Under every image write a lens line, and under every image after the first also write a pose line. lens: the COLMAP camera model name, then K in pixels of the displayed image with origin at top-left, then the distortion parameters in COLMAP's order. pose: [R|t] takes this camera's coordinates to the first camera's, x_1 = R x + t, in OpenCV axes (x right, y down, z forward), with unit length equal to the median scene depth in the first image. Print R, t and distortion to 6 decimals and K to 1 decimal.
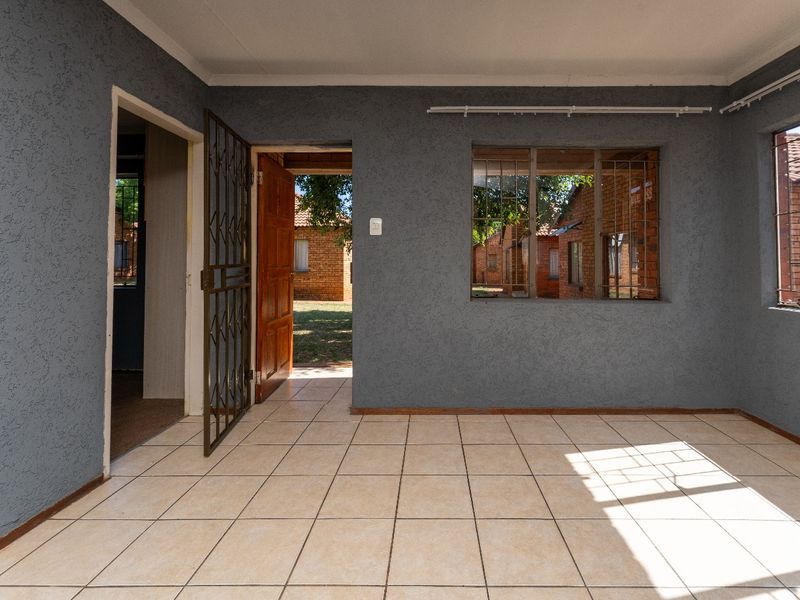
lens RADIAL K [[384.4, 0, 426.5], [0, 384.4, 254.3], [0, 0, 1]] dist [0.002500, 0.000060]
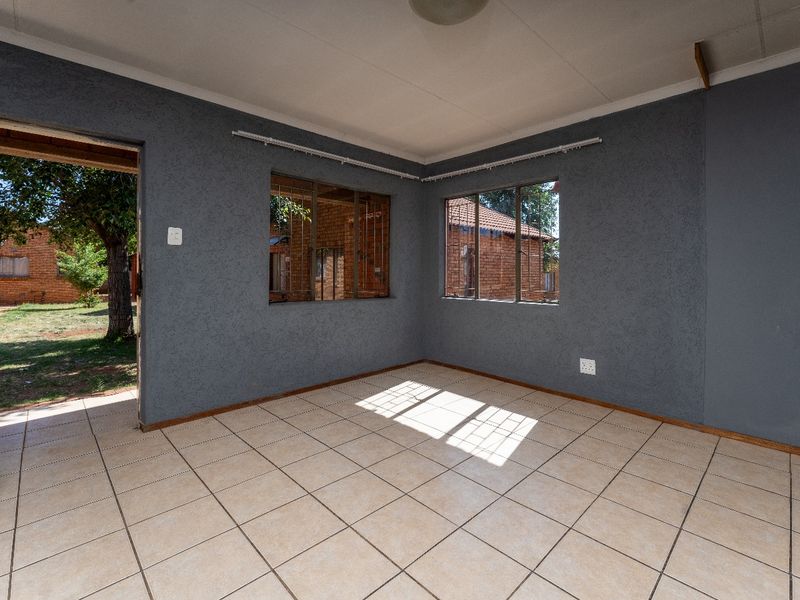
lens RADIAL K [[375.8, 0, 418.7], [0, 375.8, 284.7], [0, 0, 1]] dist [-0.002605, -0.000312]
pose [[0.701197, -0.023722, 0.712573, -0.384225], [-0.015560, 0.998699, 0.048560, -0.005055], [-0.712798, -0.045138, 0.699916, -0.124211]]
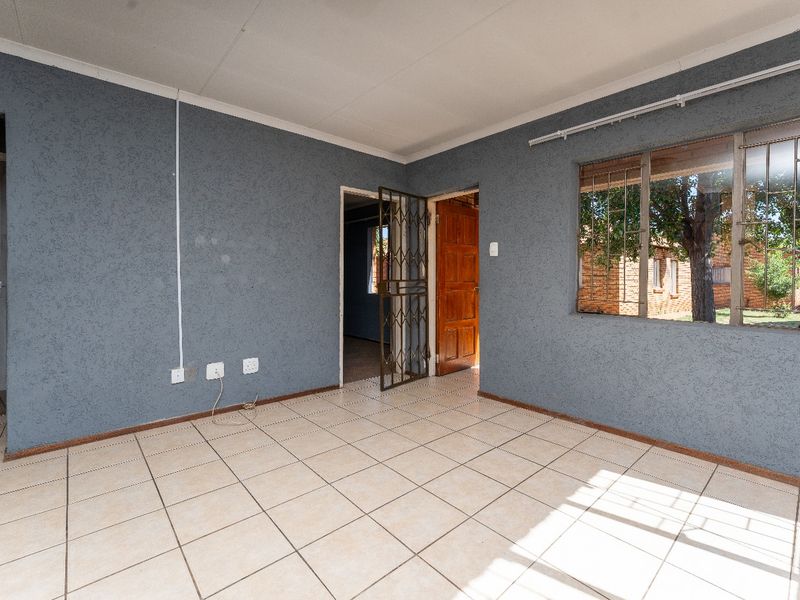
lens RADIAL K [[375.8, 0, 418.7], [0, 375.8, 284.7], [0, 0, 1]] dist [-0.002605, -0.000312]
pose [[0.679382, 0.011964, -0.733687, 0.598484], [0.013216, 0.999505, 0.028536, 0.003777], [0.733666, -0.029084, 0.678888, -0.000800]]
